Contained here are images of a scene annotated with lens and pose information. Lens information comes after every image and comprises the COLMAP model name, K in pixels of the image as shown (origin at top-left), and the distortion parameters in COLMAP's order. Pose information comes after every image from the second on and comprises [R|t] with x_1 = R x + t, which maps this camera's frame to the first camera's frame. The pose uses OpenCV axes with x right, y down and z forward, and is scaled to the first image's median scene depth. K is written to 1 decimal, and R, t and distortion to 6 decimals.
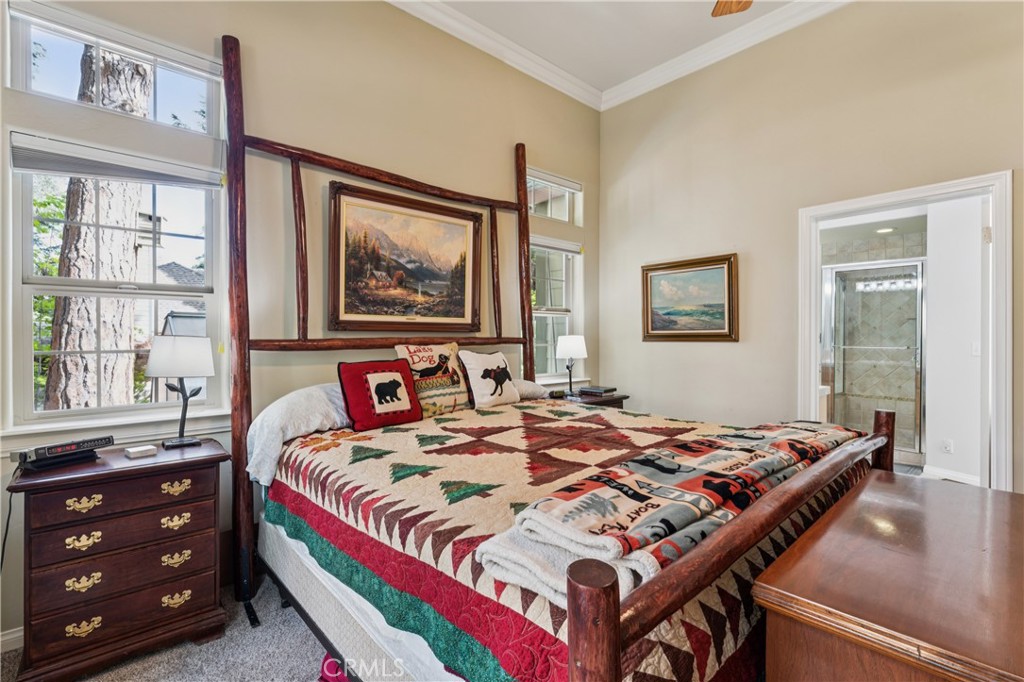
lens RADIAL K [[464.1, 0, 514.0], [0, 464.1, 339.9], [0, 0, 1]] dist [-0.002330, -0.000067]
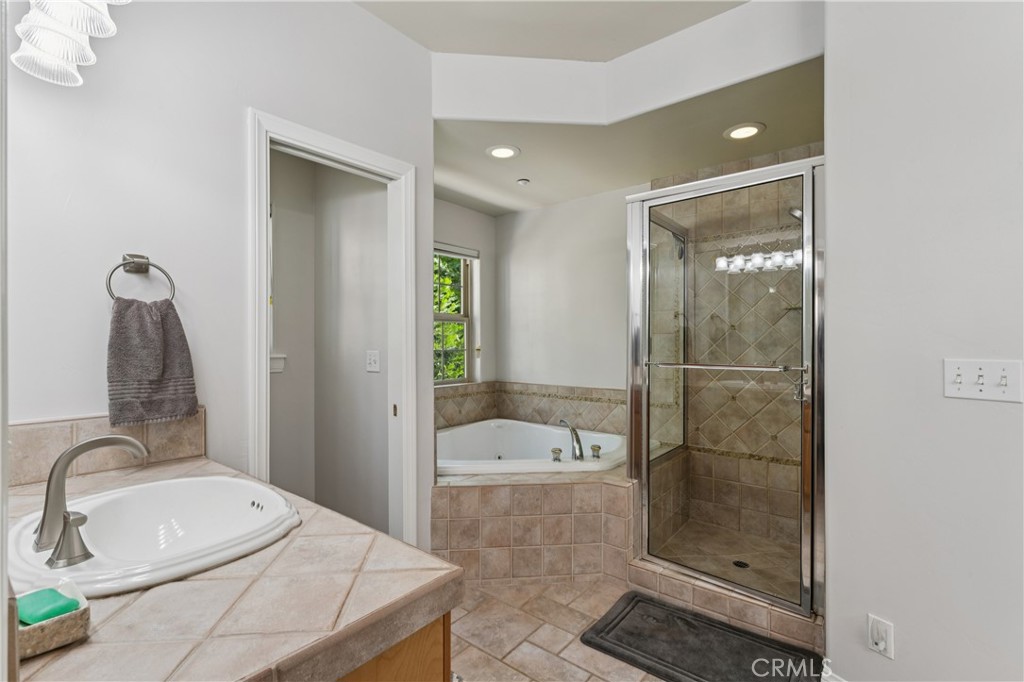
lens RADIAL K [[464.1, 0, 509.5], [0, 464.1, 342.8], [0, 0, 1]] dist [-0.002330, -0.000067]
pose [[0.988794, 0.002522, 0.149265, 0.441854], [0.000308, 0.999821, -0.018932, 0.003047], [-0.149286, 0.018766, 0.988616, 0.505762]]
